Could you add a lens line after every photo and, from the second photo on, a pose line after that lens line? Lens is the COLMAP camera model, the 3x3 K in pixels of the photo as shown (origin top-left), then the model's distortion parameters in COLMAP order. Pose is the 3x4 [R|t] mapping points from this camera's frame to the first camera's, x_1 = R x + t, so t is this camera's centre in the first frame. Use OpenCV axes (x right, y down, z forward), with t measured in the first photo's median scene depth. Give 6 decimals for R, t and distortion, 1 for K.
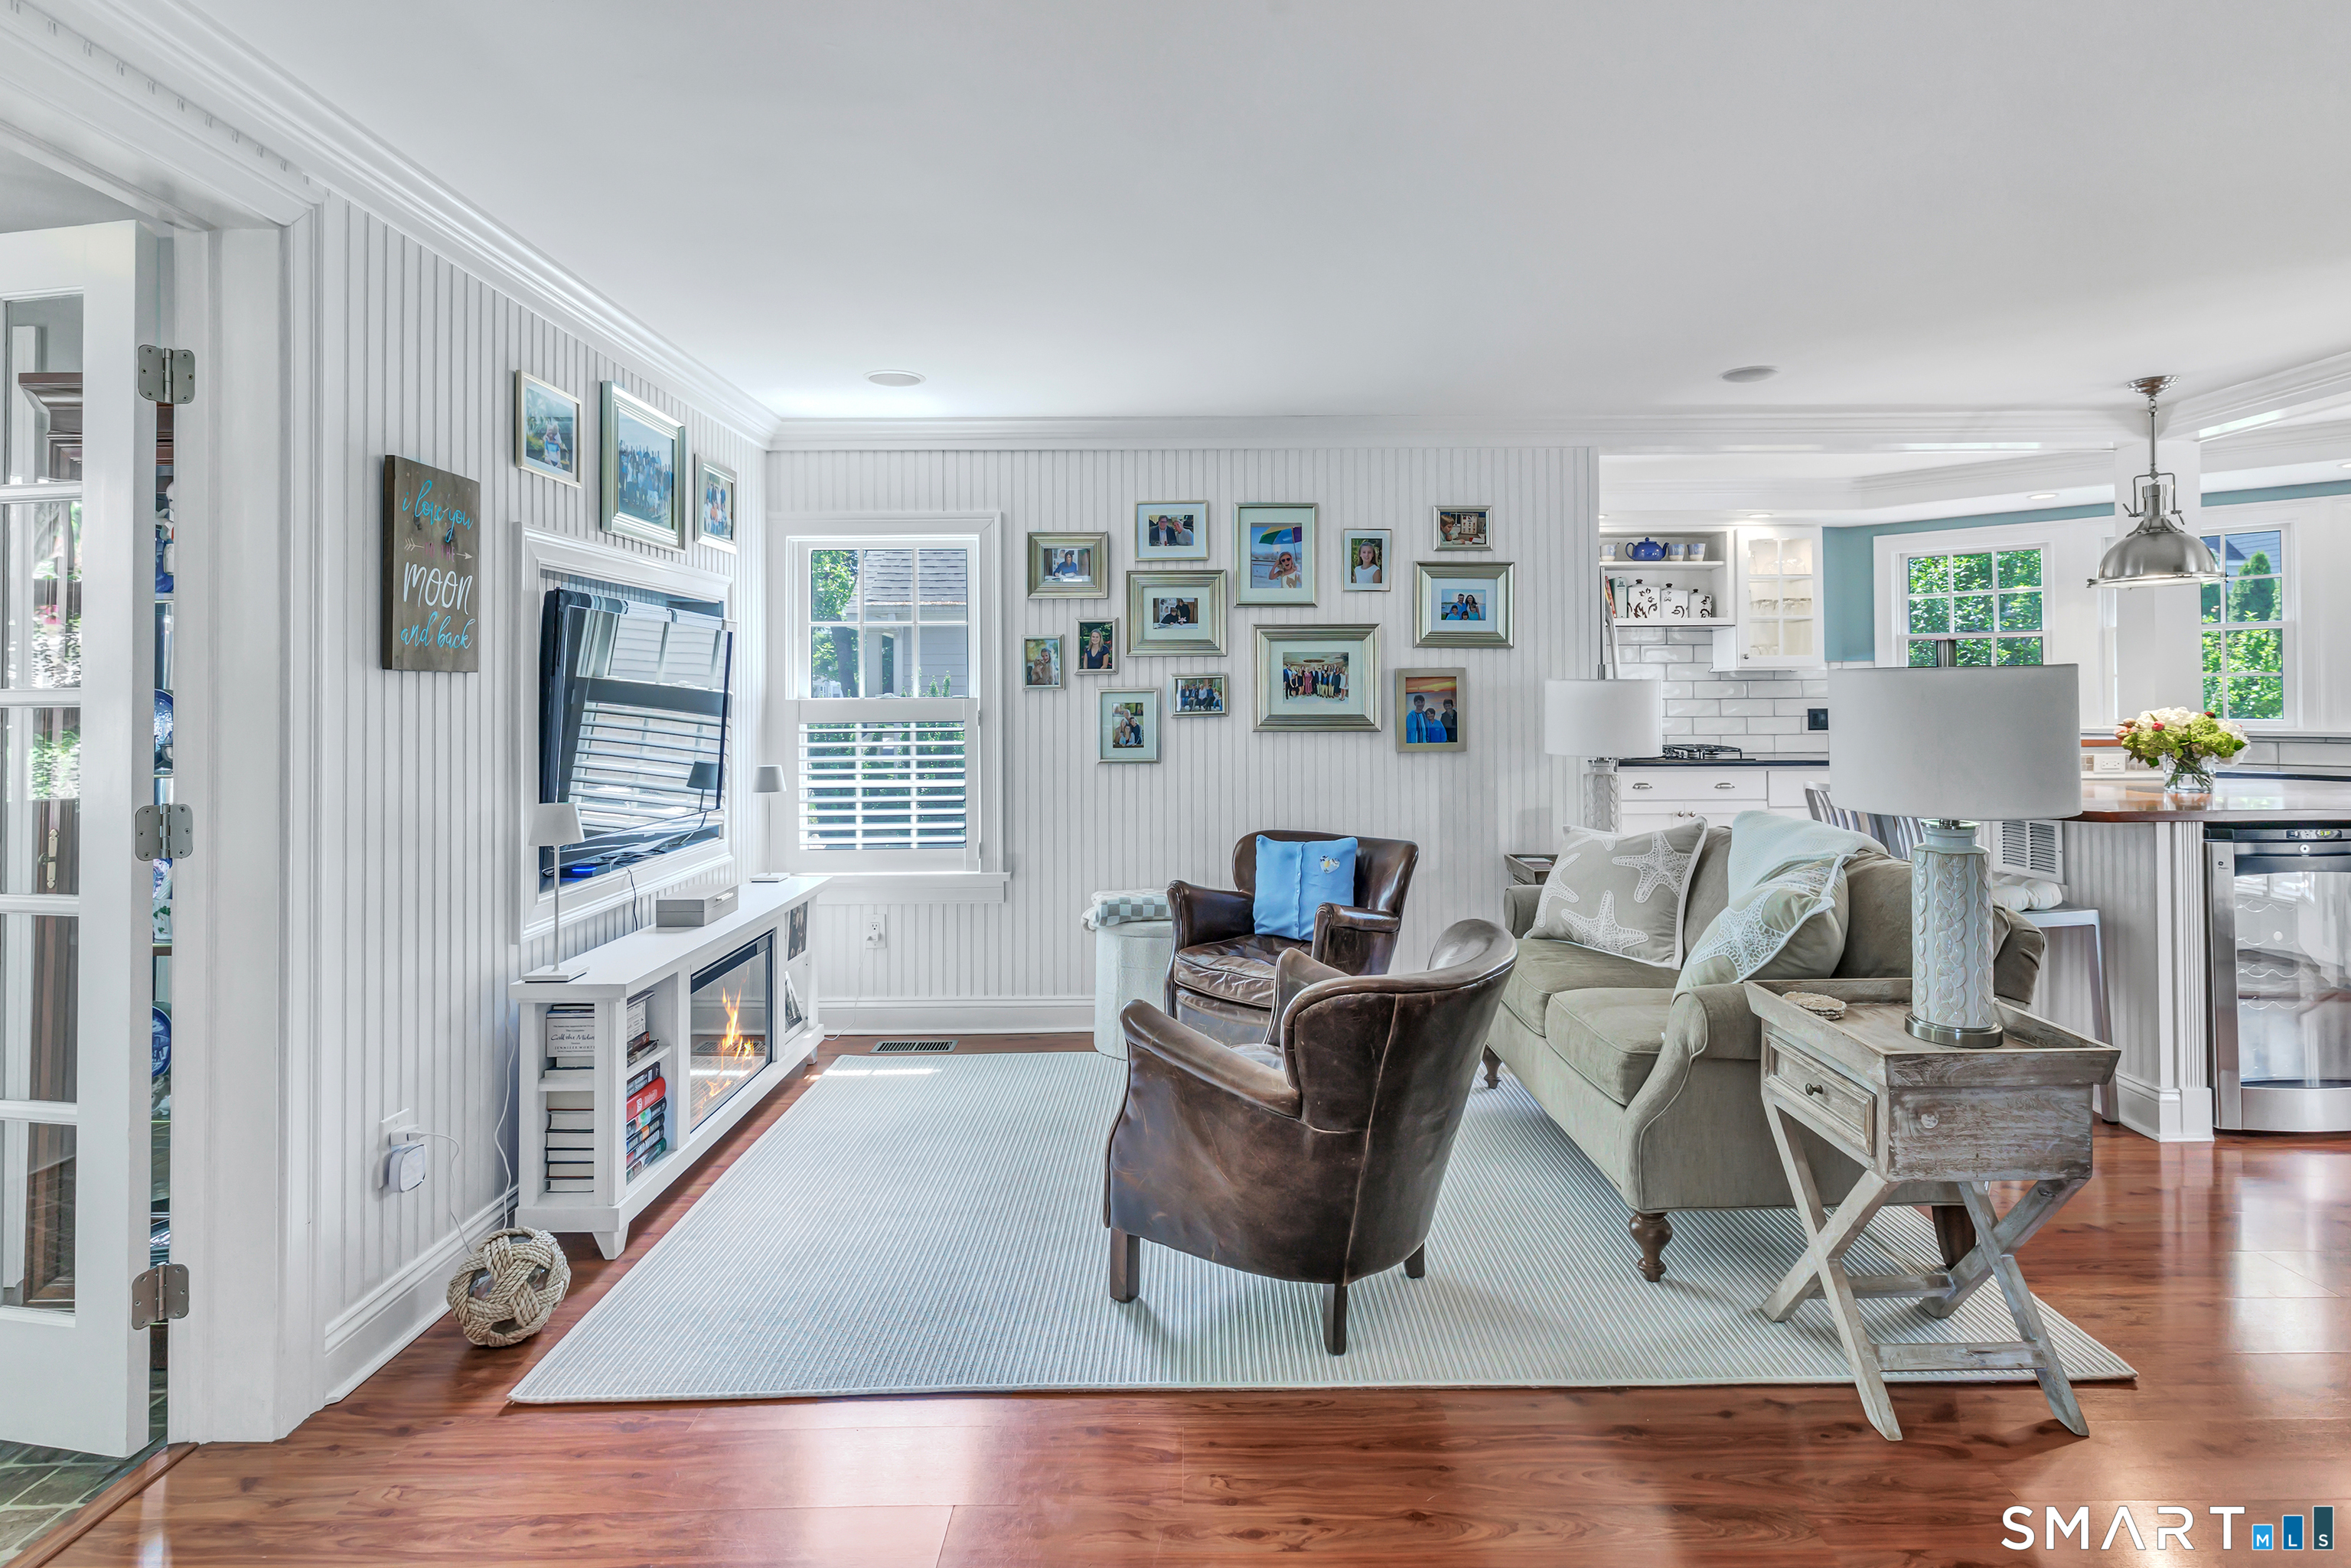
lens RADIAL K [[1167.1, 0, 1184.5], [0, 1167.1, 681.1], [0, 0, 1]] dist [0.000916, -0.000076]
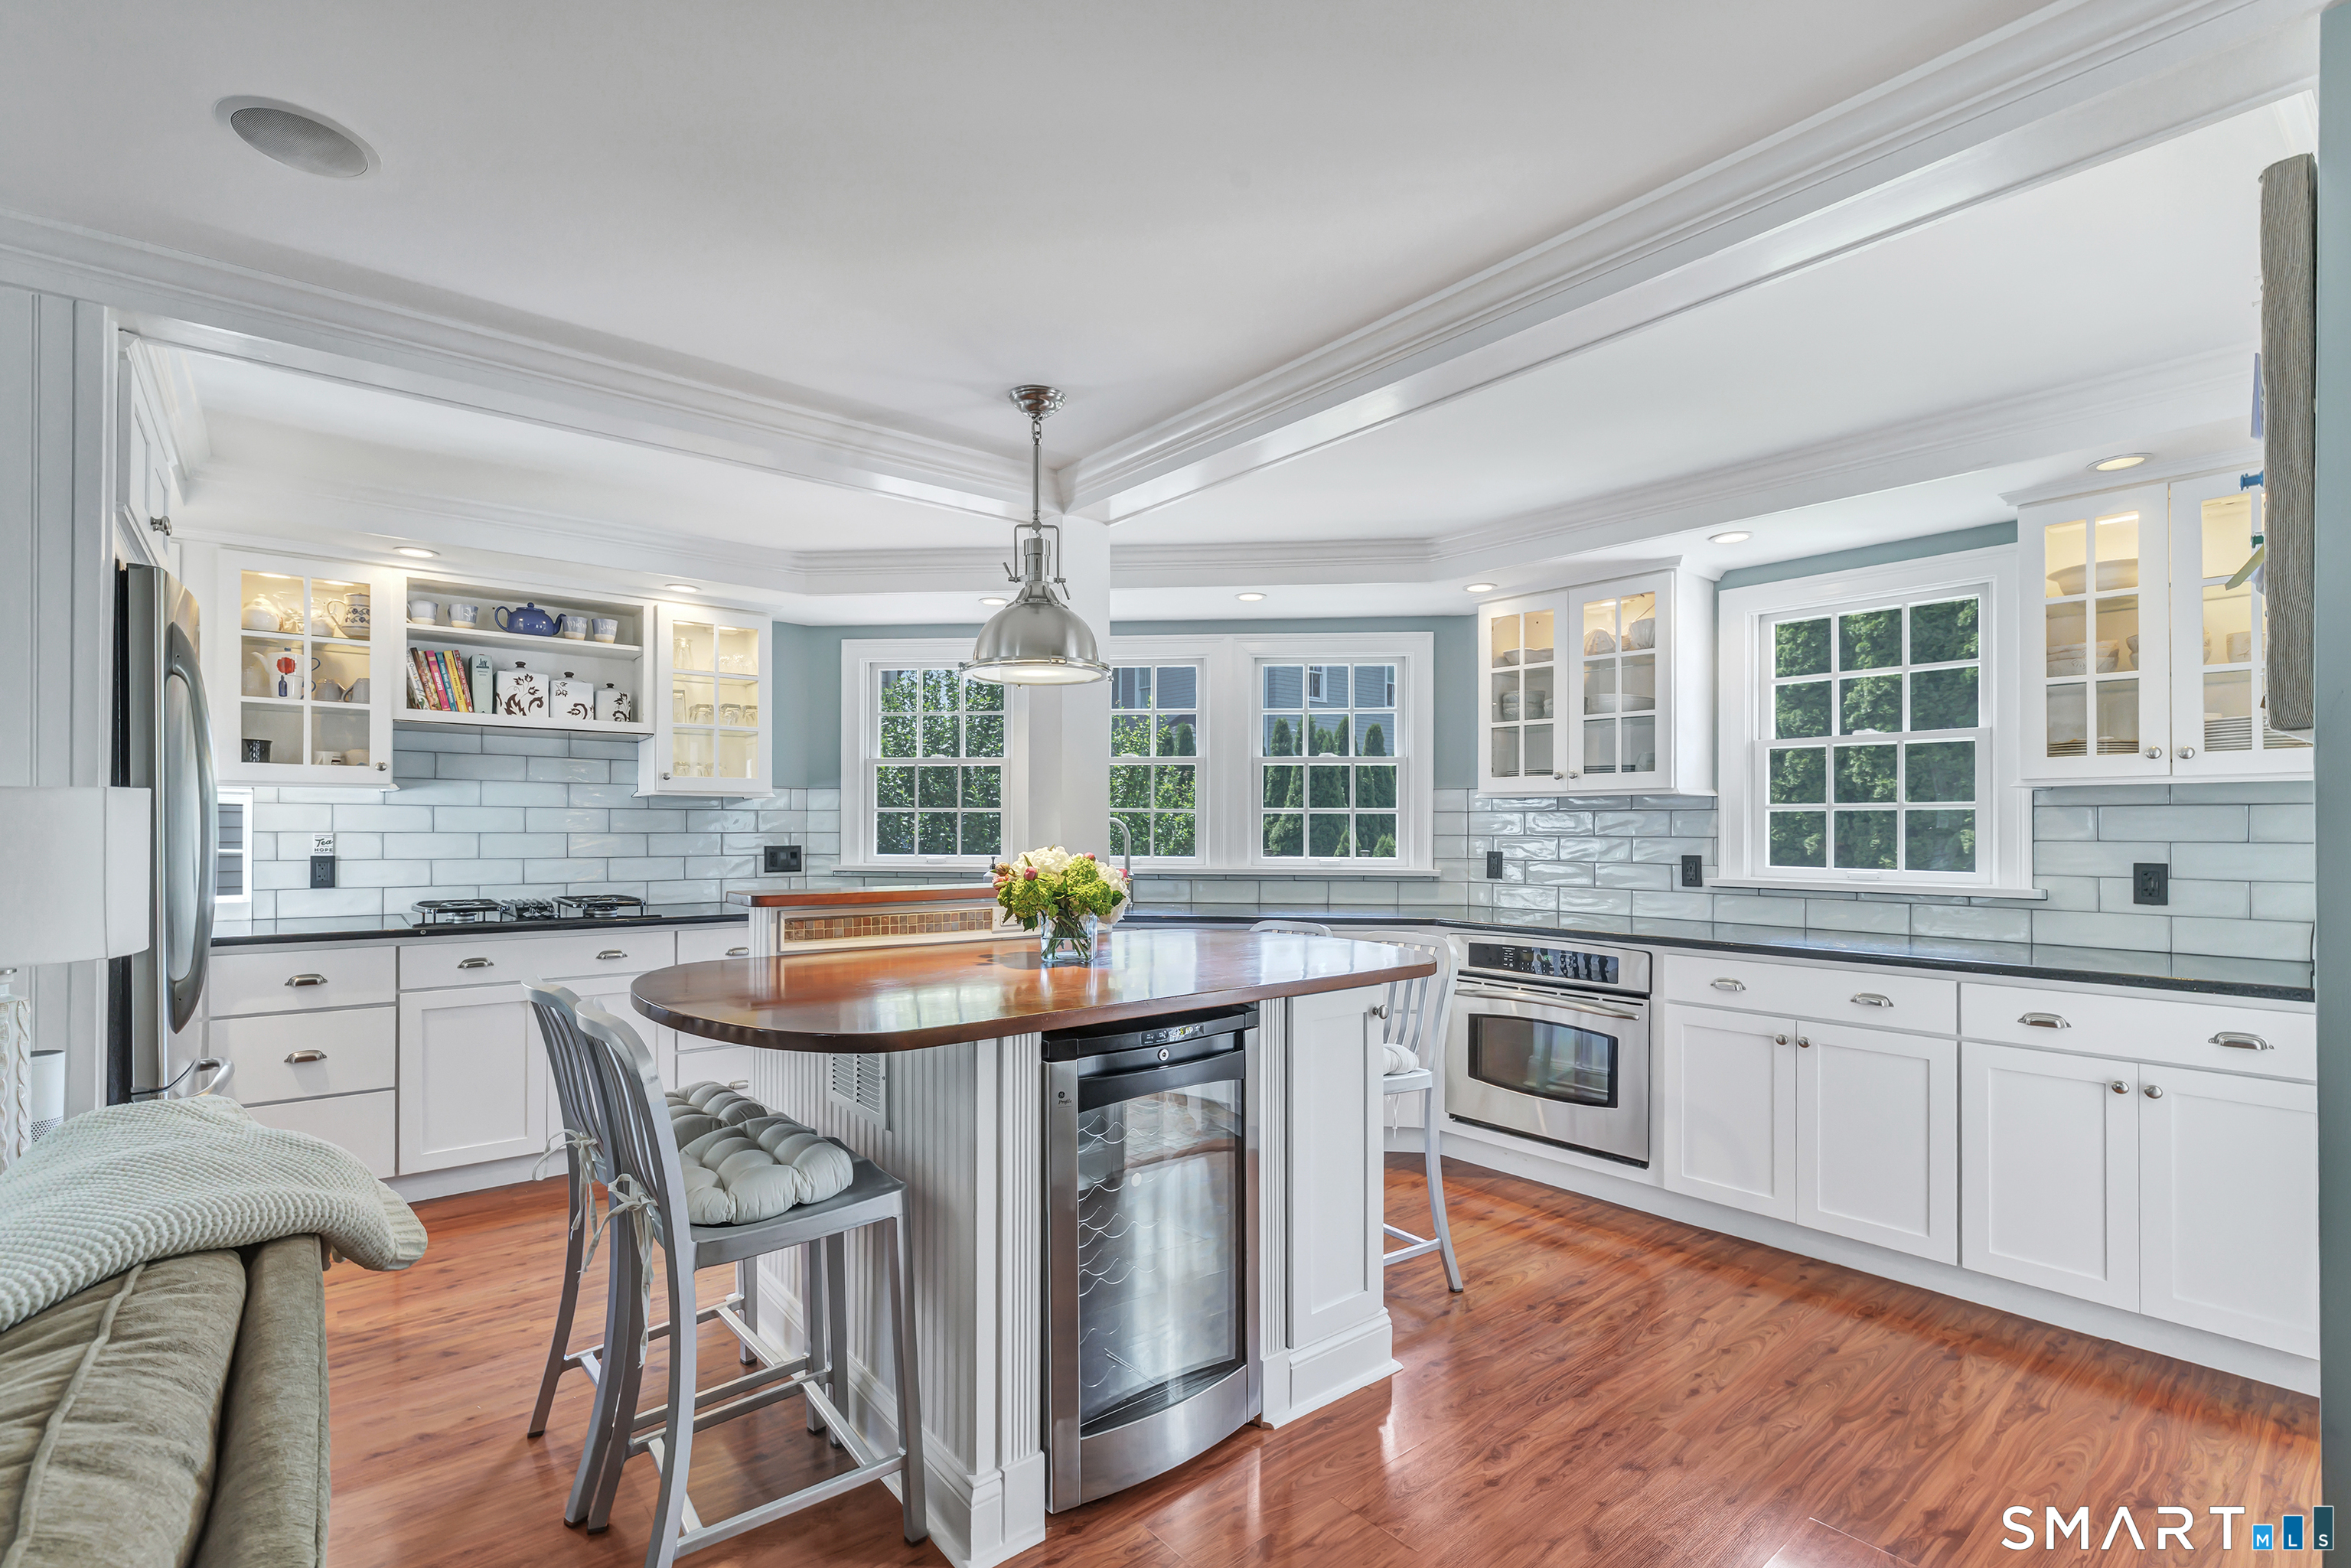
lens RADIAL K [[1061.6, 0, 1170.9], [0, 1061.6, 829.7], [0, 0, 1]] dist [0.001984, 0.000434]
pose [[0.766902, 0.007966, 0.641714, 0.291967], [-0.015444, 0.999862, 0.006046, 0.003973], [-0.641578, -0.014547, 0.766920, 0.271414]]
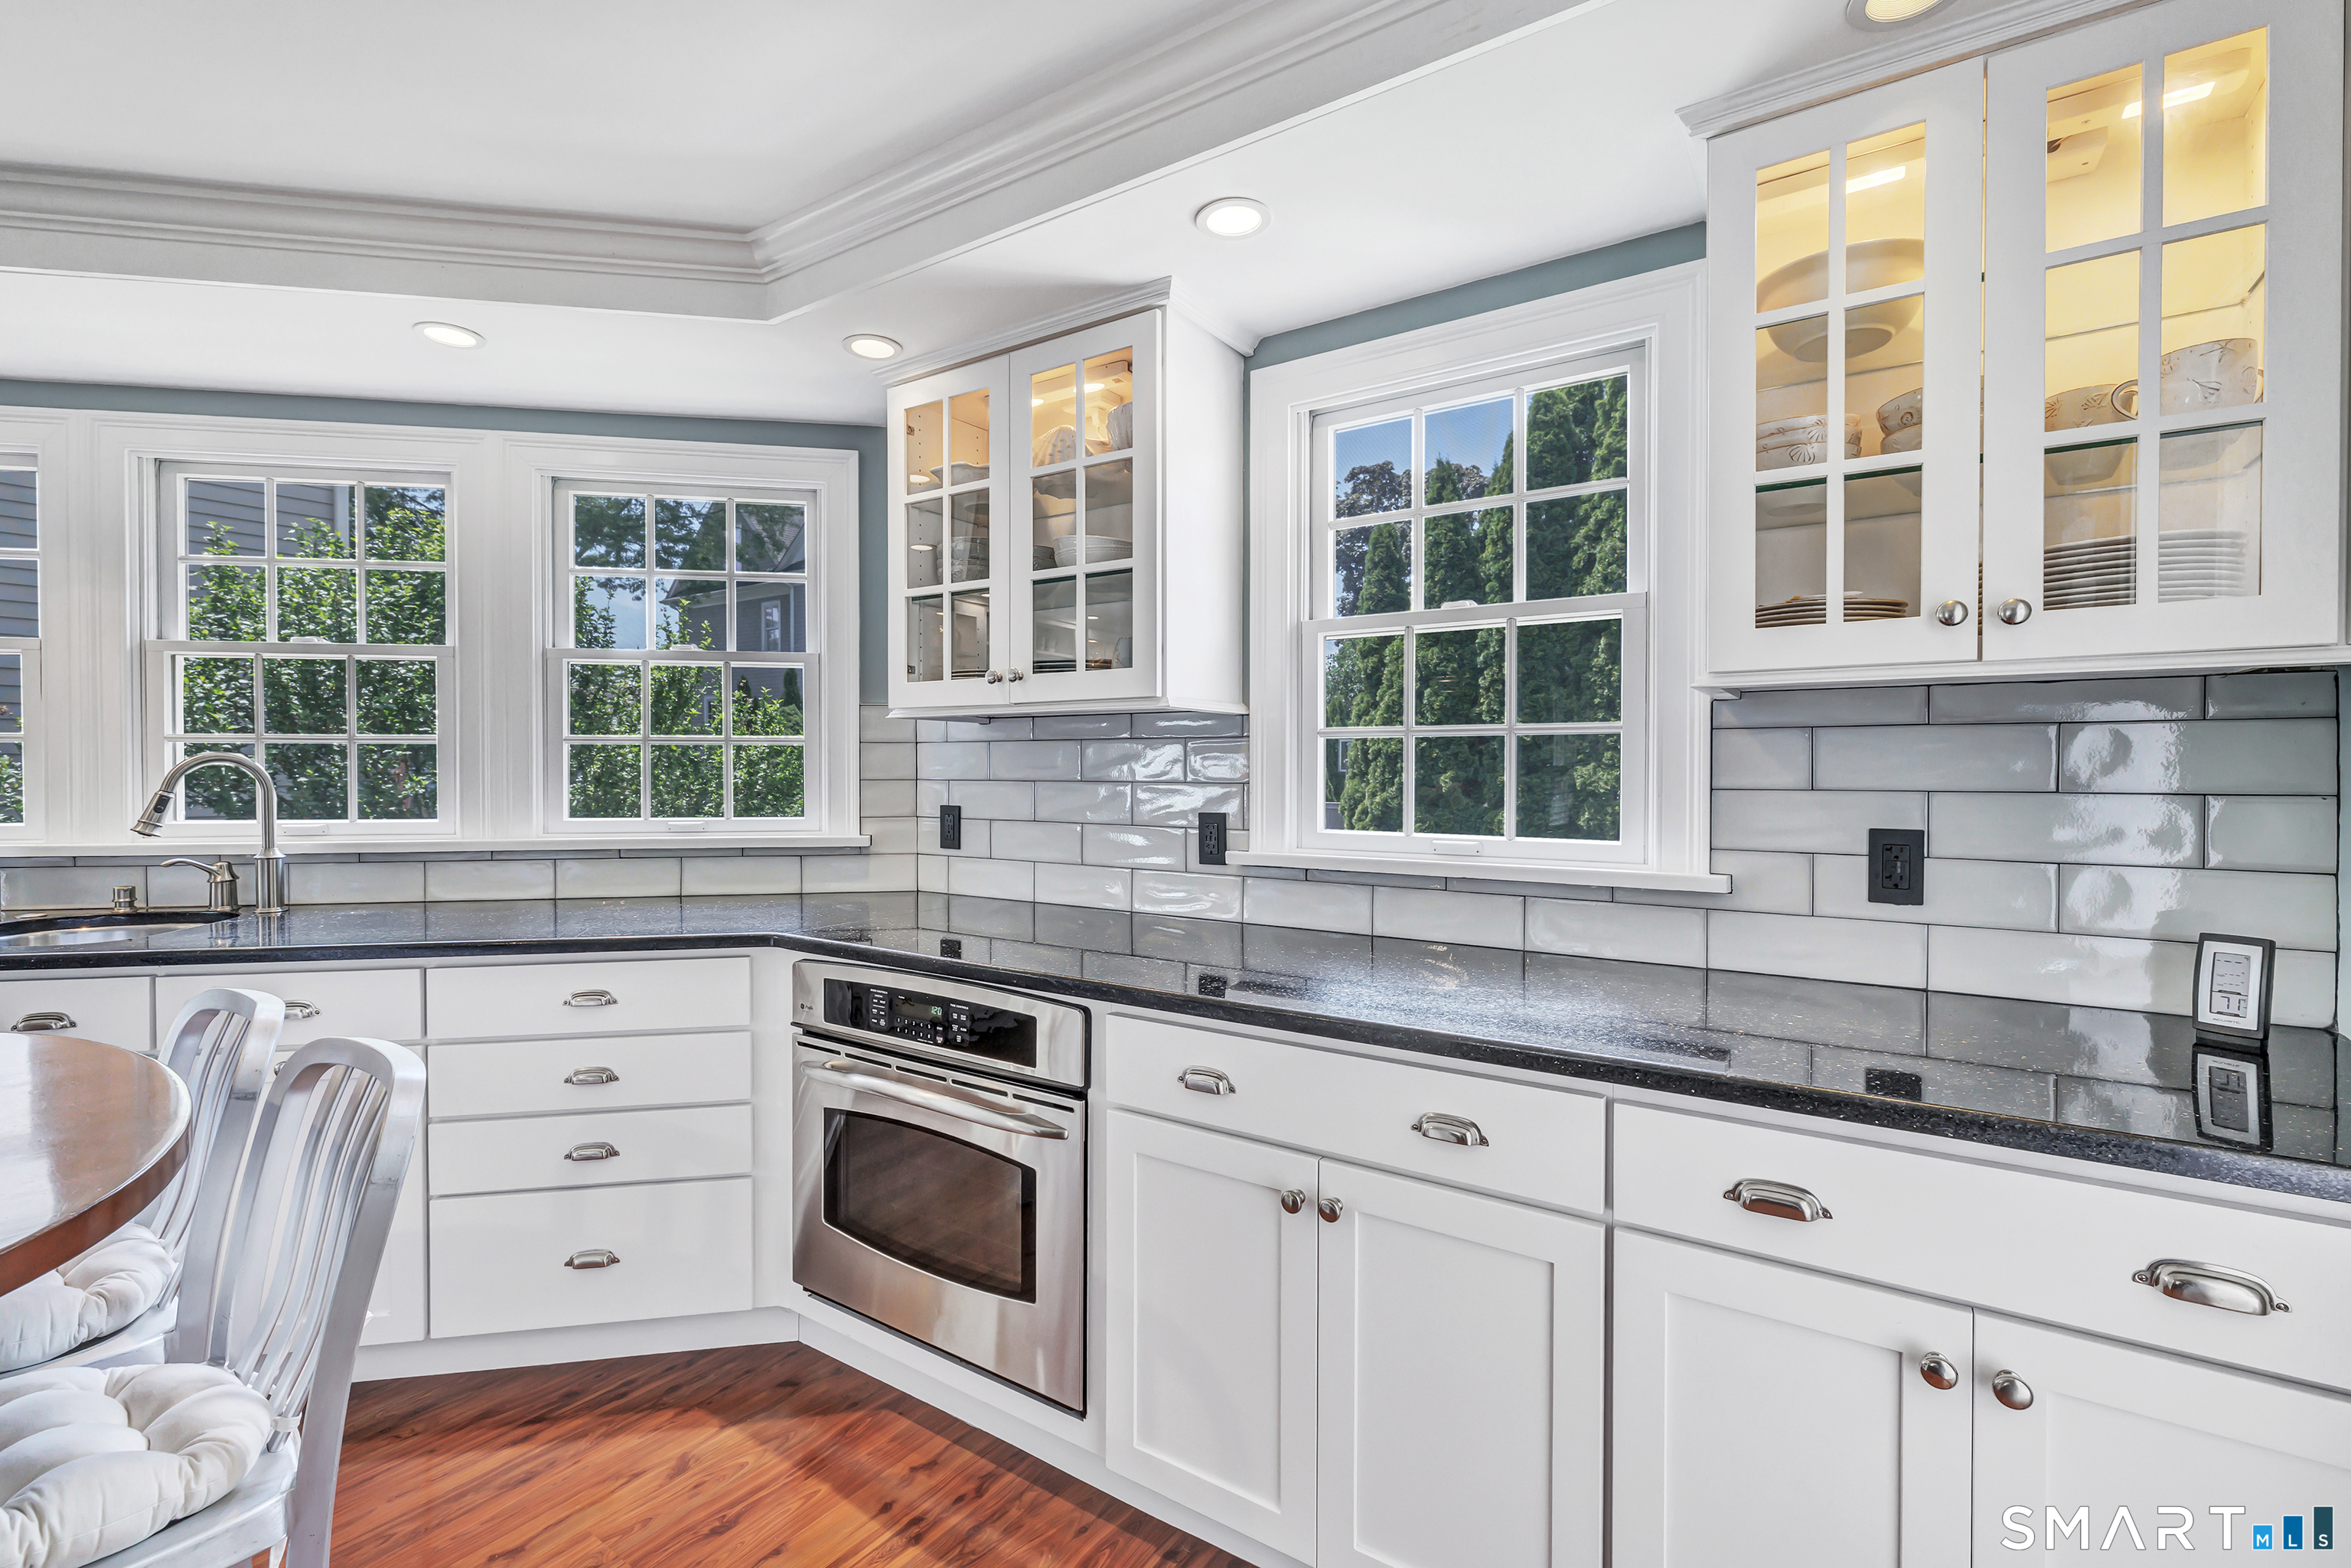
lens RADIAL K [[1037.2, 0, 1175.5], [0, 1037.2, 784.0], [0, 0, 1]] dist [0.001175, 0.000453]
pose [[0.563175, -0.008435, 0.826294, 0.612267], [-0.012353, 0.999750, 0.018626, 0.001205], [-0.826245, -0.020697, 0.562930, 0.356239]]
